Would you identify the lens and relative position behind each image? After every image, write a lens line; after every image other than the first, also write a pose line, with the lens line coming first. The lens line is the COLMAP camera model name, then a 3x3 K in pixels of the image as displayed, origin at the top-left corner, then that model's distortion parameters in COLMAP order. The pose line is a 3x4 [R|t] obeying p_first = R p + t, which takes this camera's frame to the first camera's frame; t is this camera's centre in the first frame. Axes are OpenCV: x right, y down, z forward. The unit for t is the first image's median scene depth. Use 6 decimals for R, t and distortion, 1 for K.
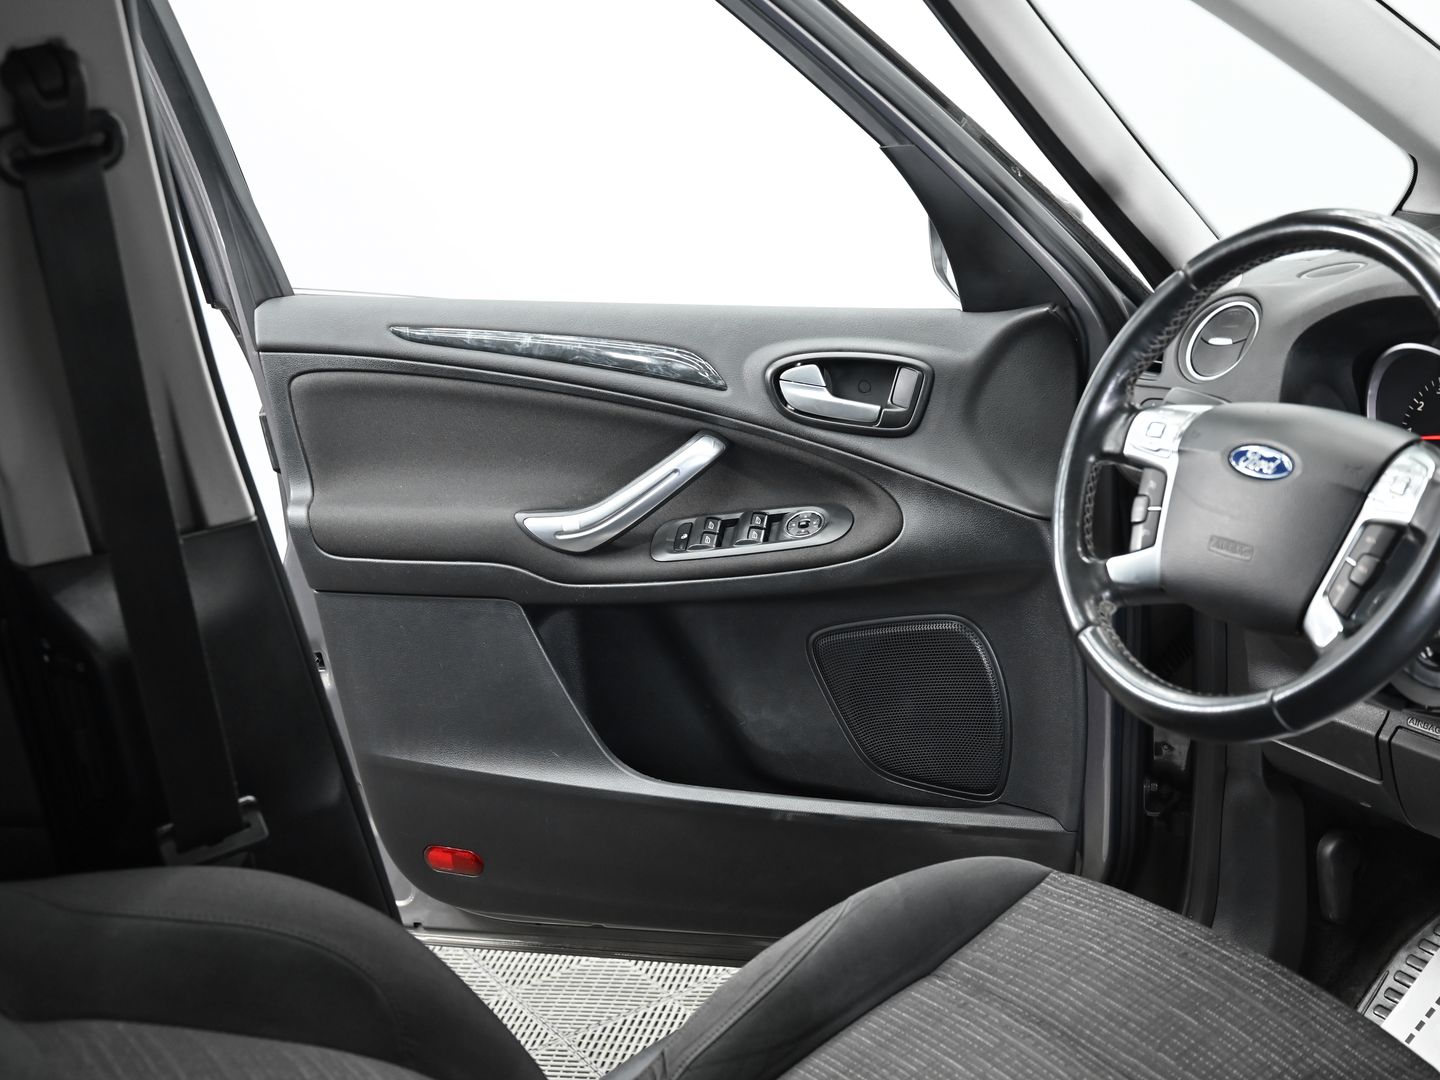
lens RADIAL K [[2115.4, 0, 720.0], [0, 2115.4, 540.0], [0, 0, 1]] dist [-0.013908, -0.029591]
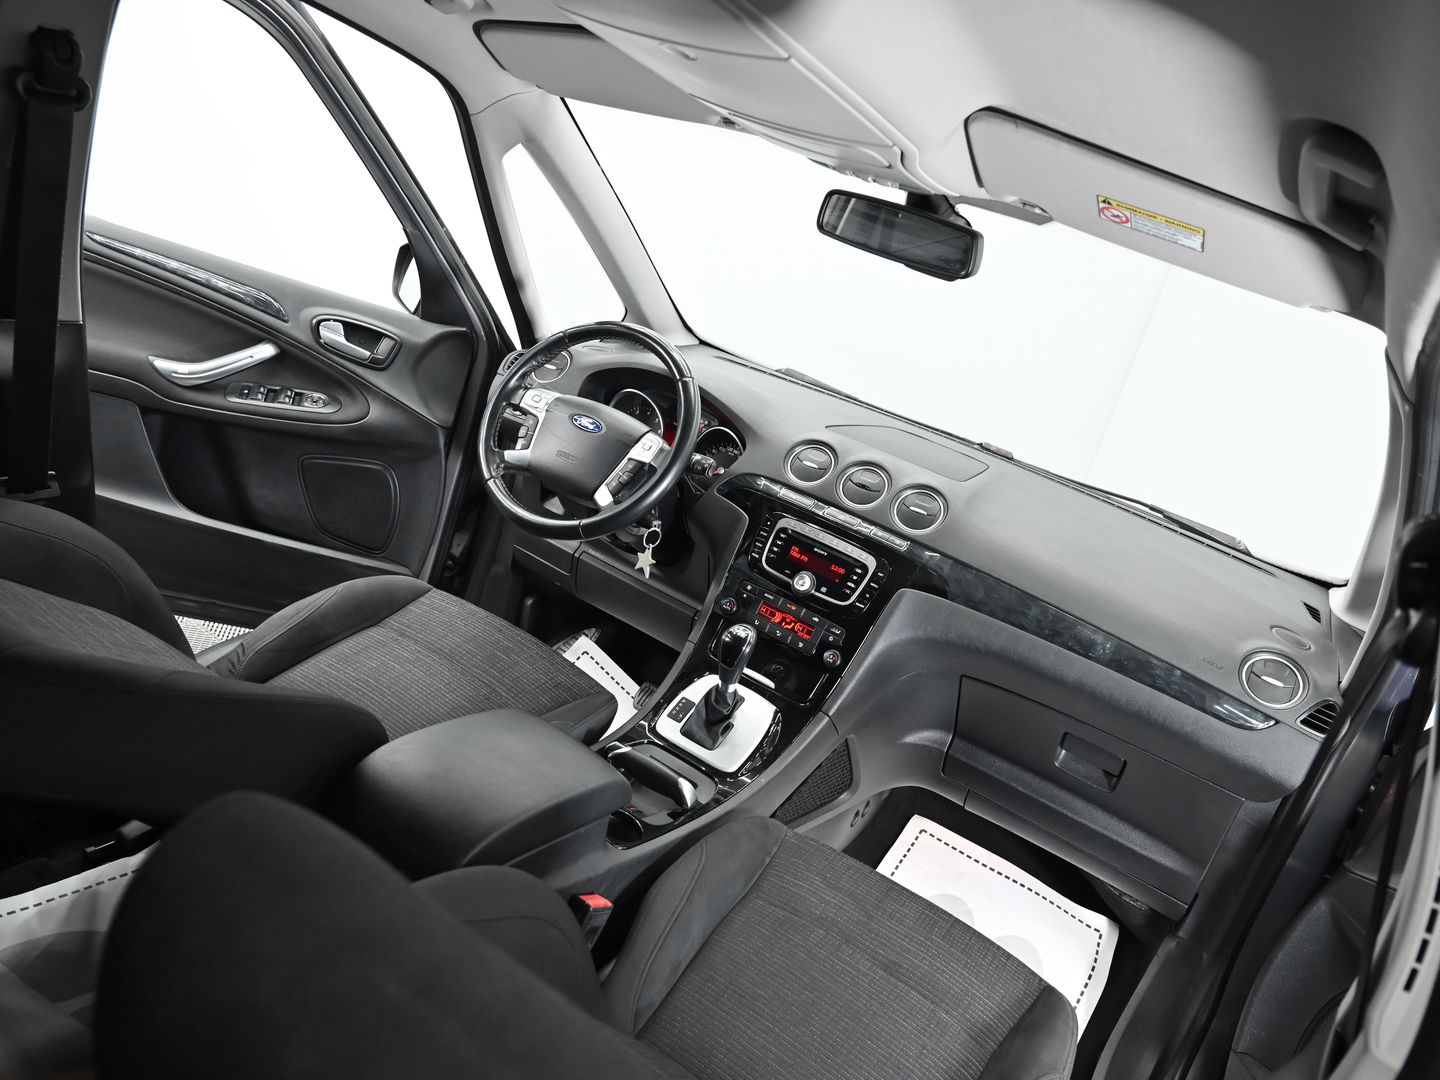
lens RADIAL K [[1093.2, 0, 720.0], [0, 1093.2, 540.0], [0, 0, 1]] dist [0.001553, -0.001958]
pose [[0.827930, 0.179792, 0.531232, -0.170544], [-0.211096, 0.977464, -0.001822, 0.042706], [-0.519587, -0.110633, 0.847225, -0.072283]]
